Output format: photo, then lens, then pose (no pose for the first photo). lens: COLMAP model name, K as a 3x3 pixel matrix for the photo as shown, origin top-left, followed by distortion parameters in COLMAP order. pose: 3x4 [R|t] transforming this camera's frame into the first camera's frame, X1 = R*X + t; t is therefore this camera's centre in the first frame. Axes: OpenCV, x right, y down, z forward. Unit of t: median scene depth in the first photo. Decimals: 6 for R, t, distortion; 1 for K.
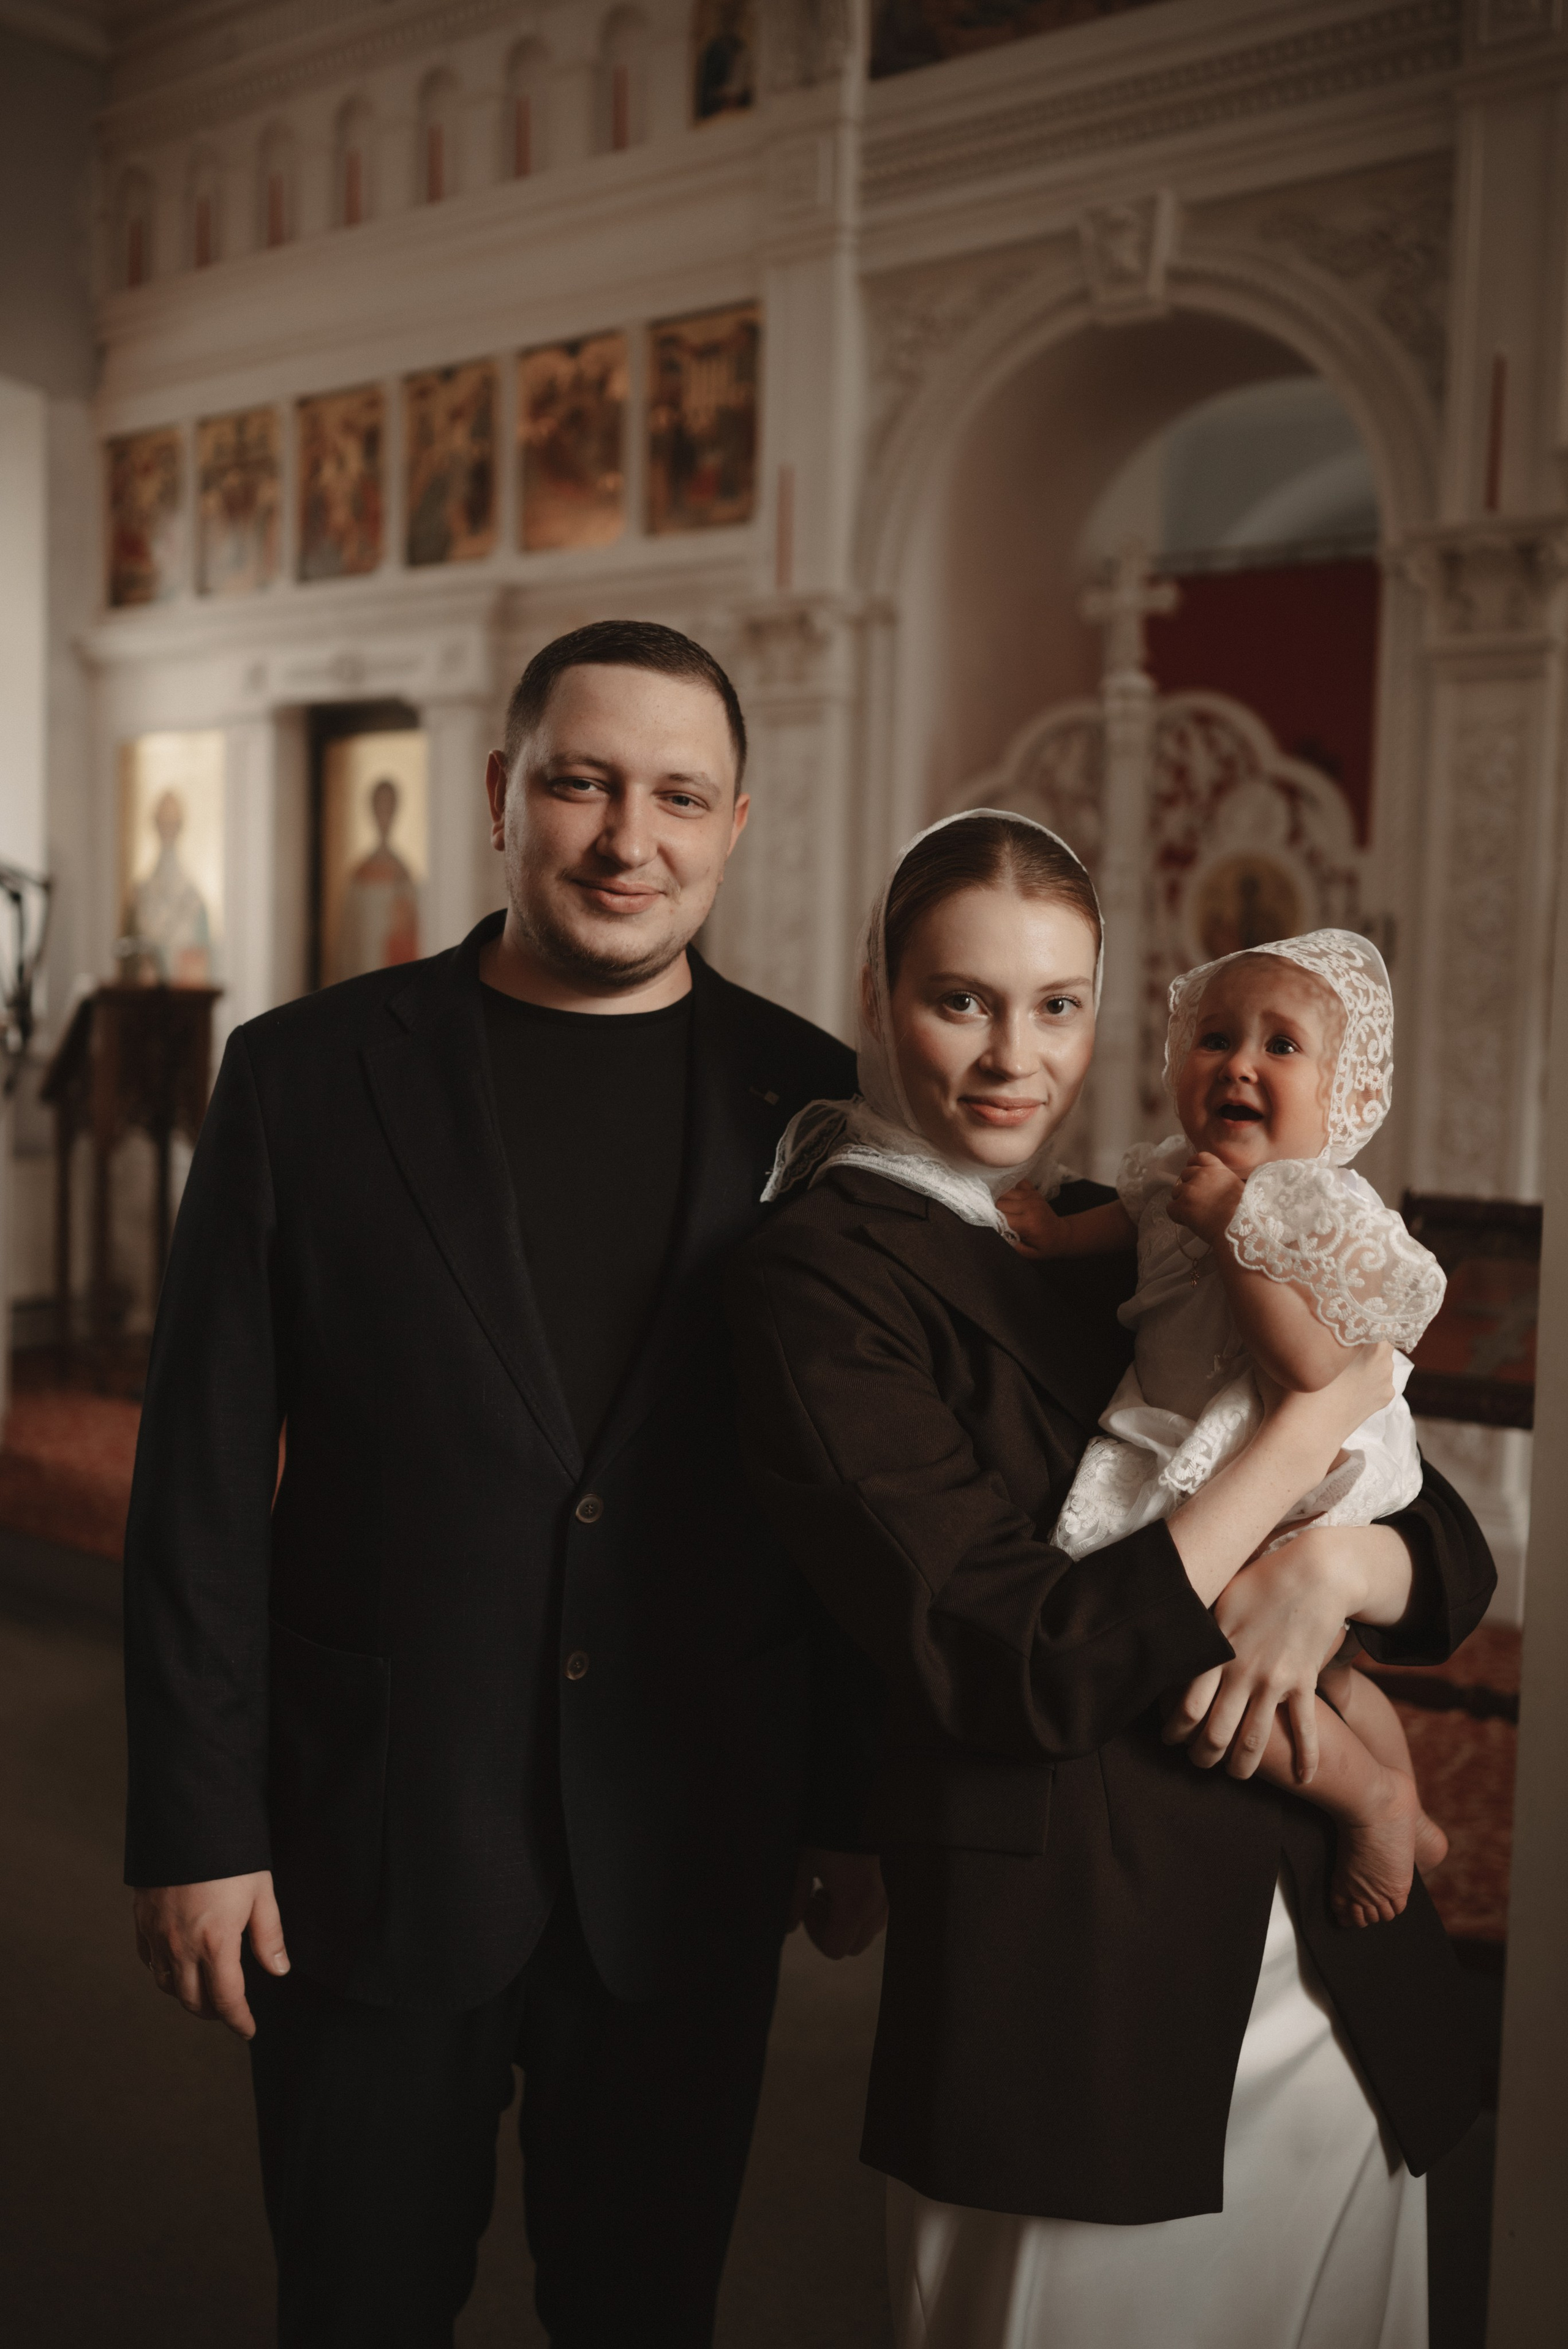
lens RADIAL K [[2310.3, 0, 781.3], [0, 2310.3, 1171.1], [0, 0, 1]] dist [-0.009410, 0.011907]
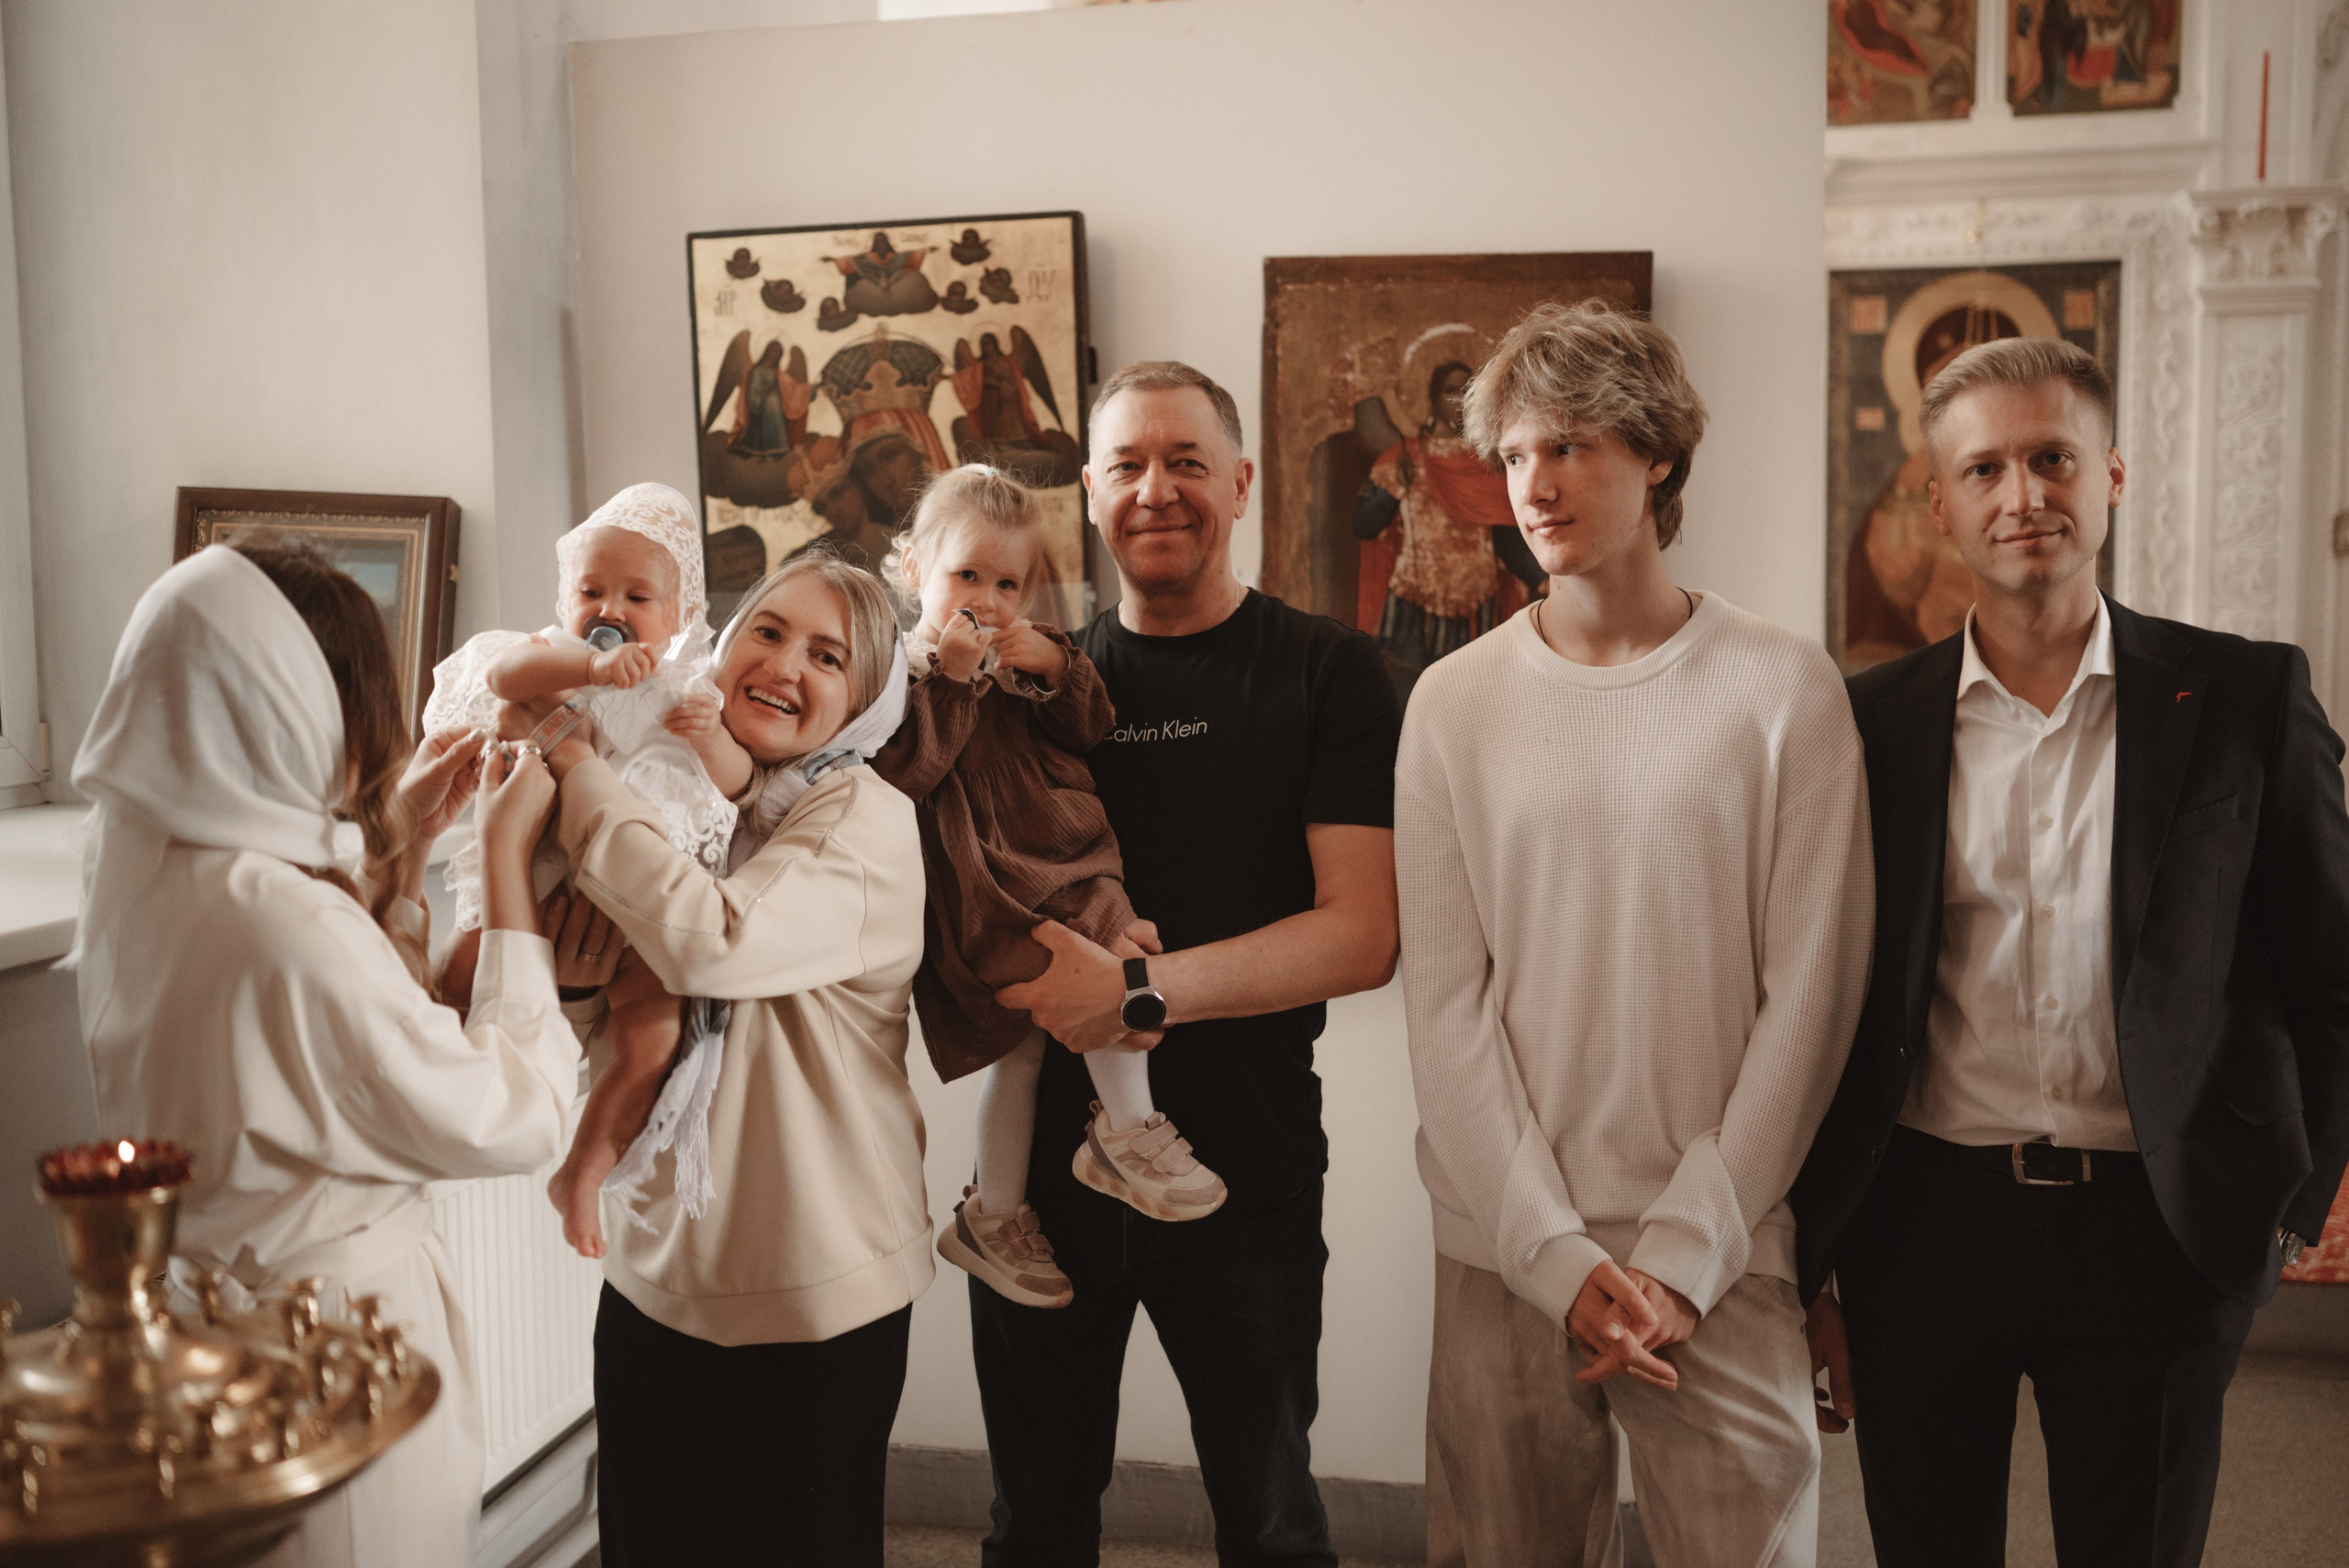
lens RADIAL K [[2216.7, 0, 1173.5], [0, 2216.7, 780.4], [0, 0, 1]] dist [-0.007167, 0.009996]
pose [[0.896184, -0.079875, 0.436434, -0.804248], [0.071945, 0.996805, 0.034699, -0.061171], [-0.437811, 0.000302, 0.899067, 0.343655]]
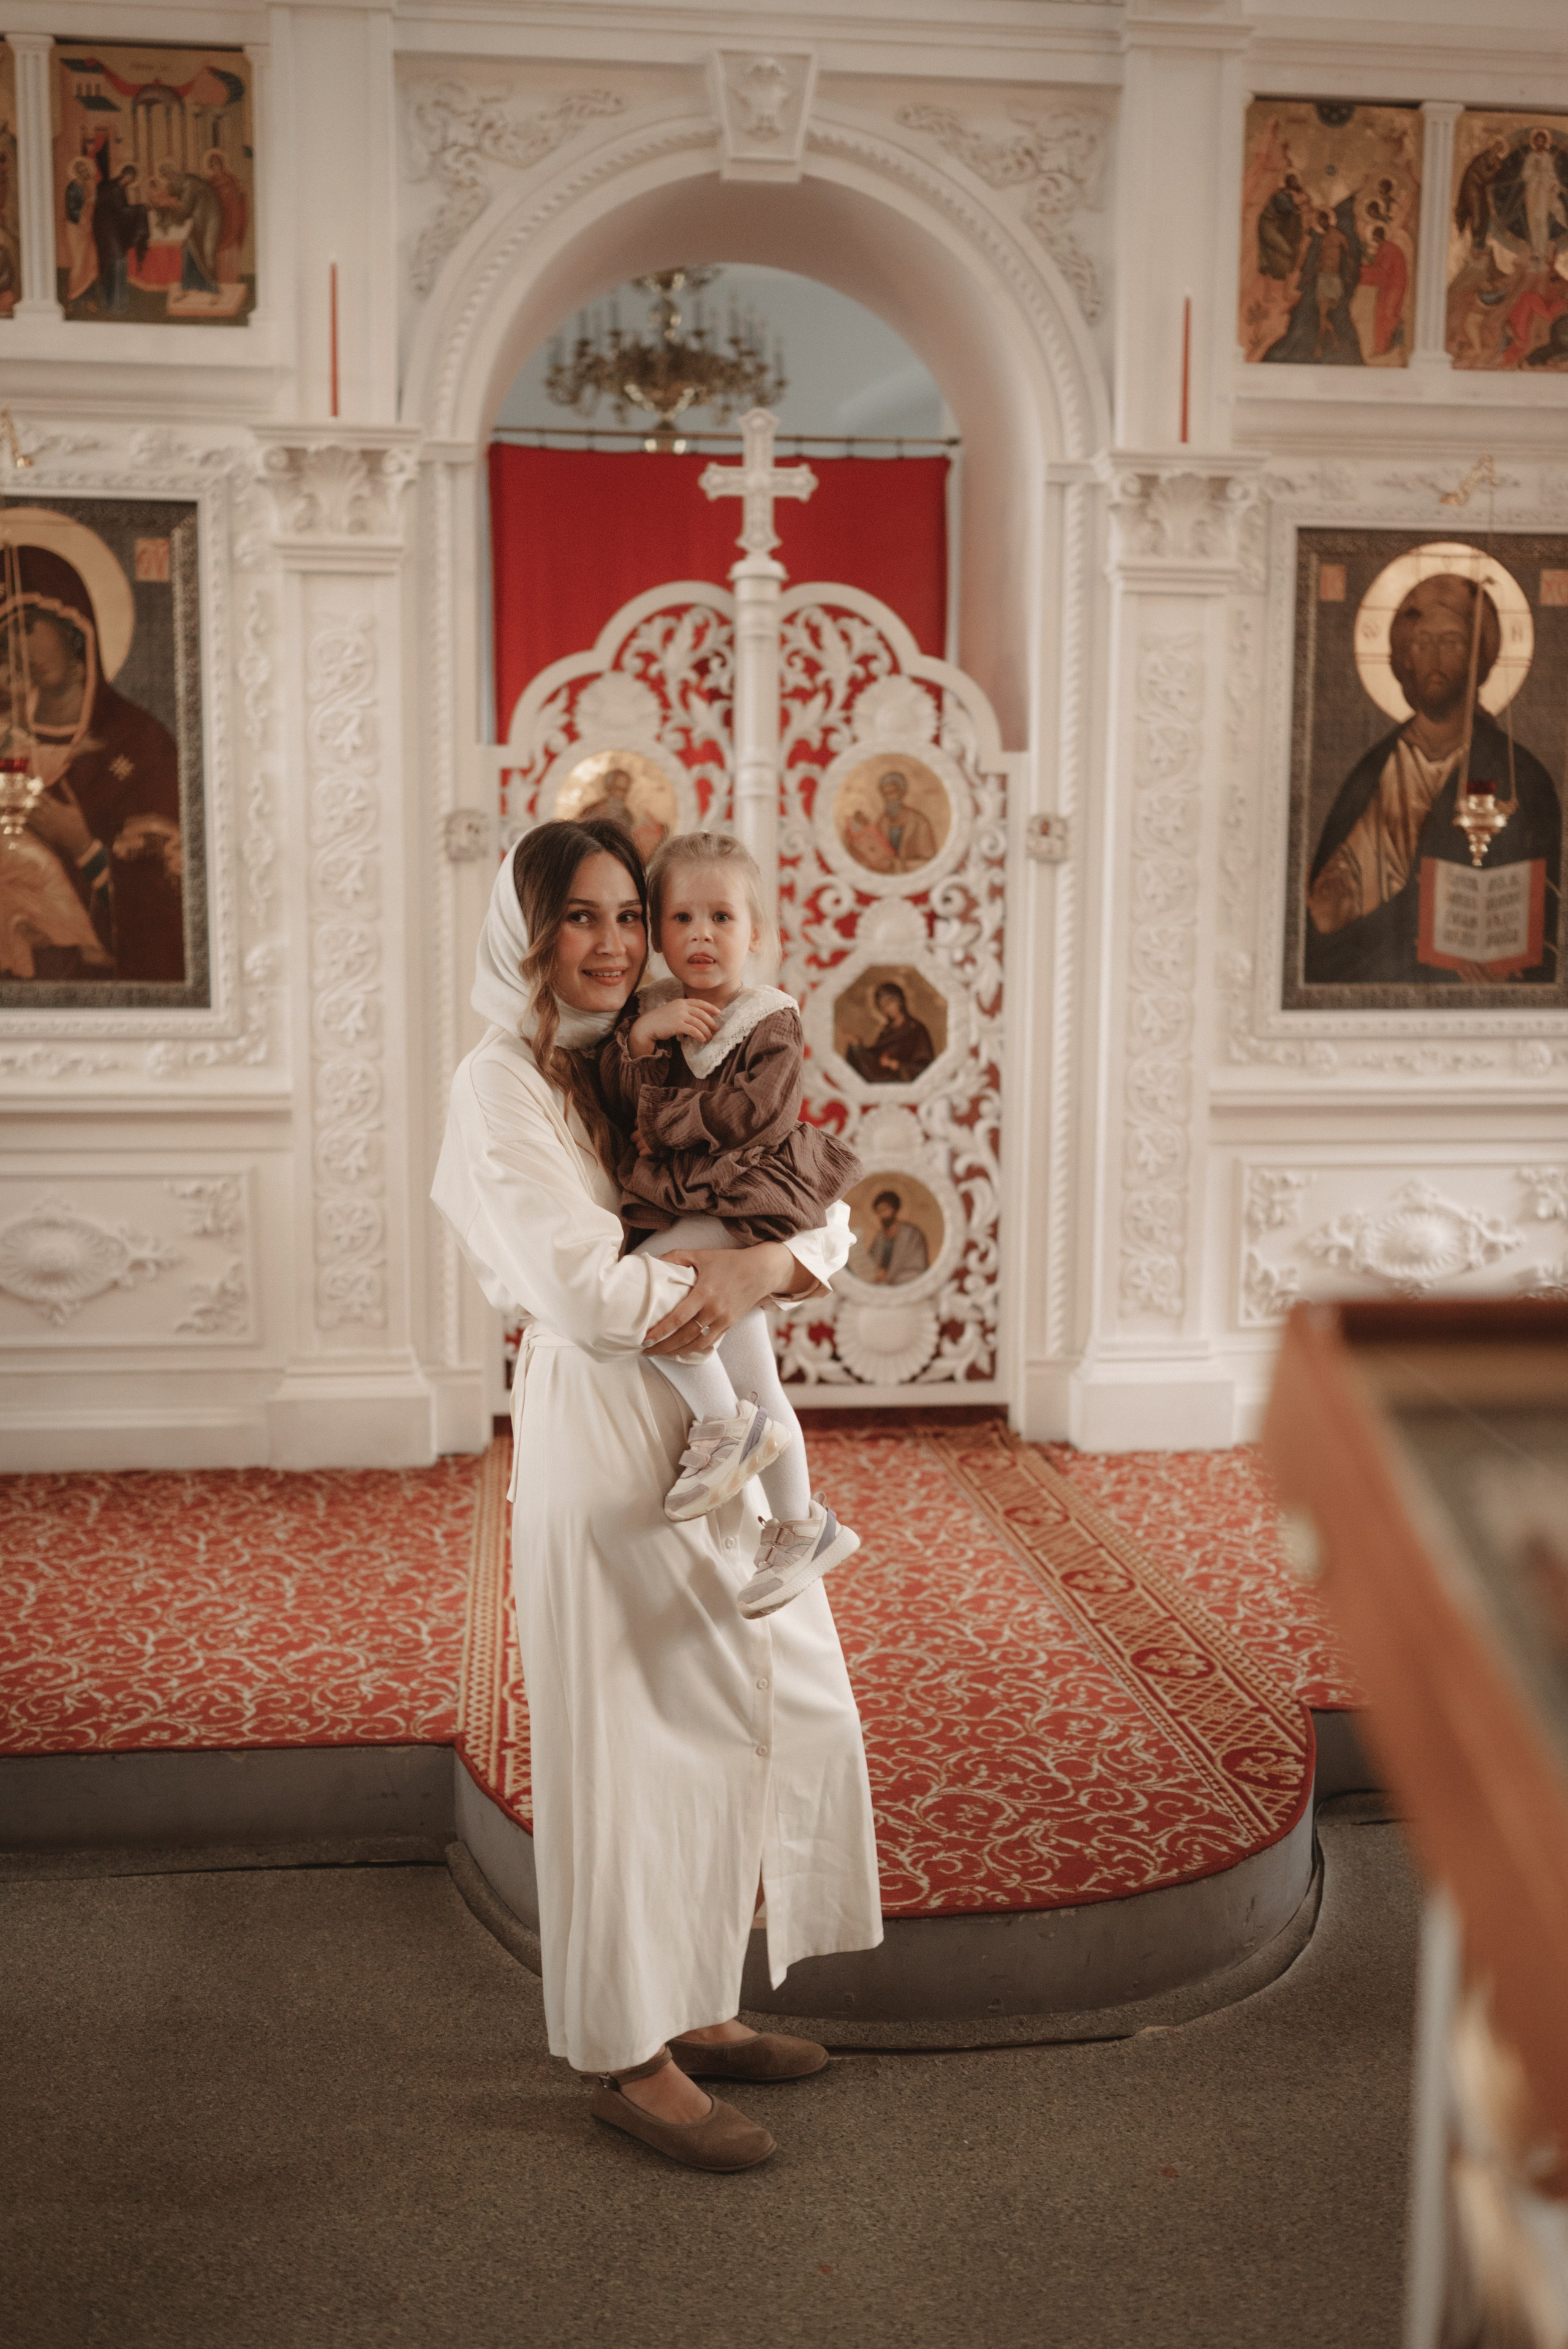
lens RADIAL K [[2243.0, 0, 770.7], [0, 2243.0, 1179.9], [0, 0, 1]] dist [-0.006773, 0.012284]
pose [[0.701198, -0.106523, 0.704964, -0.468839], [0.068708, 0.994270, 0.081897, -0.030885], [-0.709648, -0.008989, 0.704499, 0.299945]]
